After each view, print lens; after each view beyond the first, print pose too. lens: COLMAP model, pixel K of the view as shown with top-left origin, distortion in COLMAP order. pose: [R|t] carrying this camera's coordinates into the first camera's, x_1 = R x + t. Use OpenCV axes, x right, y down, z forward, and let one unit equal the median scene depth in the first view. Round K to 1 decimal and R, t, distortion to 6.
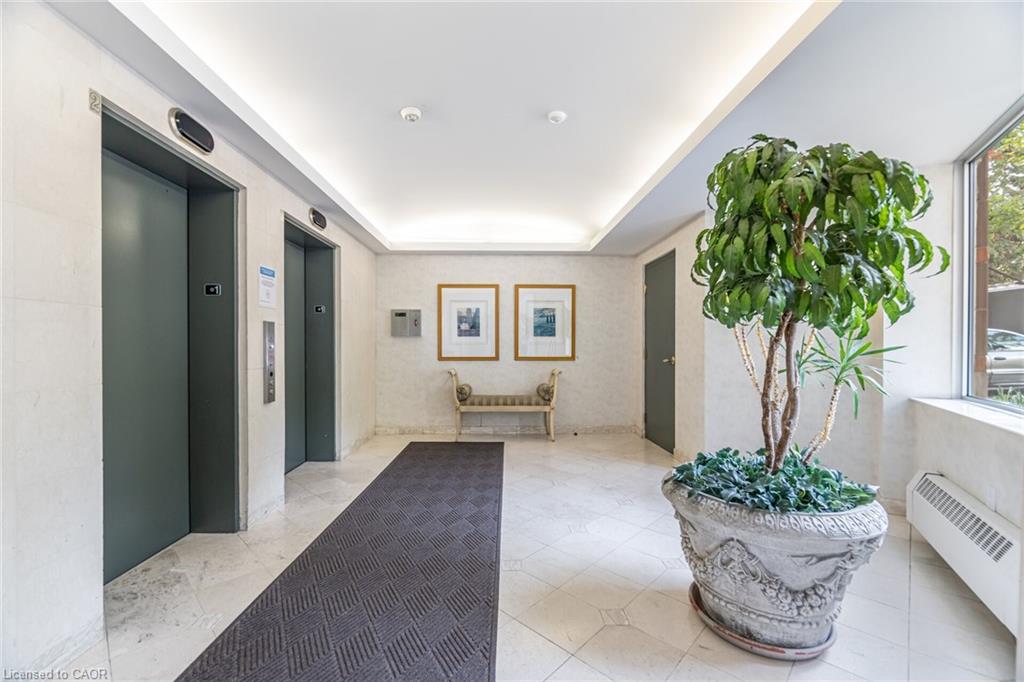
lens RADIAL K [[433.8, 0, 511.4], [0, 433.8, 342.9], [0, 0, 1]] dist [0.000330, 0.000037]
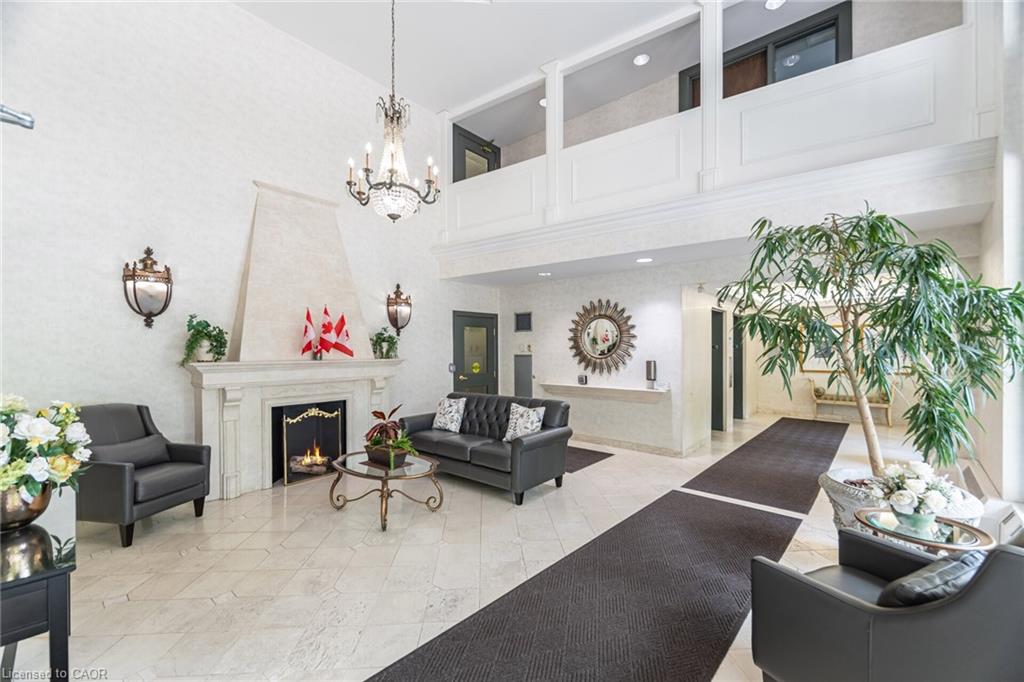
lens RADIAL K [[433.8, 0, 510.3], [0, 433.8, 344.6], [0, 0, 1]] dist [0.000330, 0.000037]
pose [[0.743079, -0.000537, -0.669204, 0.120896], [-0.001064, 0.999997, -0.001984, -0.058672], [0.669203, 0.002186, 0.743077, -1.000990]]
